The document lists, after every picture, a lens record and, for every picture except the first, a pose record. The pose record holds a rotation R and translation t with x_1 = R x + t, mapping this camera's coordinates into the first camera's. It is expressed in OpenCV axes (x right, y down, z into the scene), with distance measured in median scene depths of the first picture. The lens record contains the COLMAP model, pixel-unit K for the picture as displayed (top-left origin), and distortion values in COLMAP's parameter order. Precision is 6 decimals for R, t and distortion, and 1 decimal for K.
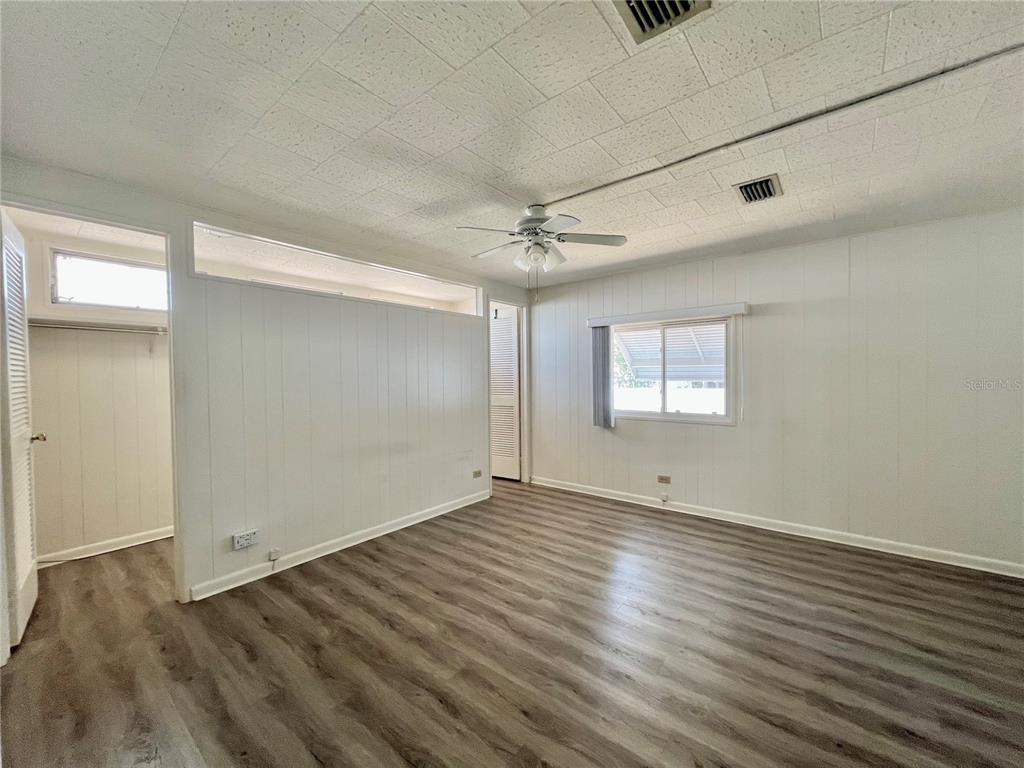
lens RADIAL K [[407.7, 0, 513.5], [0, 407.7, 382.4], [0, 0, 1]] dist [-0.002647, 0.001506]
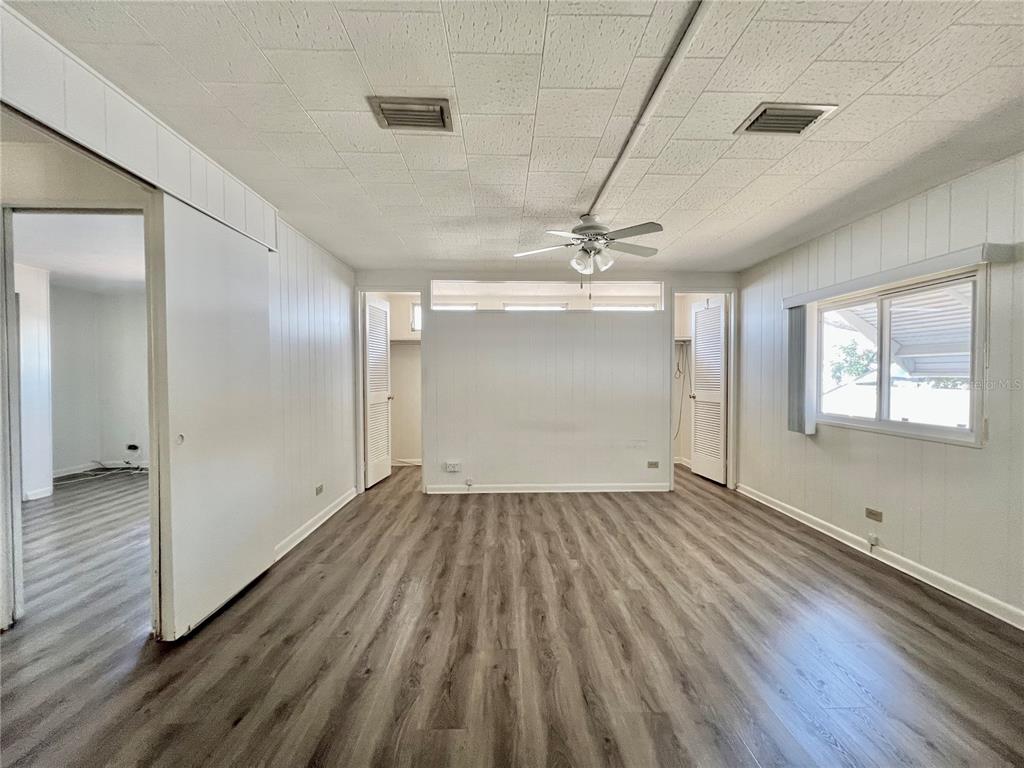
lens RADIAL K [[407.7, 0, 517.4], [0, 407.7, 380.2], [0, 0, 1]] dist [-0.002647, 0.001506]
pose [[0.658568, 0.016374, -0.752343, 0.540543], [-0.018534, 0.999813, 0.005536, 0.014747], [0.752293, 0.010298, 0.658748, 0.076707]]
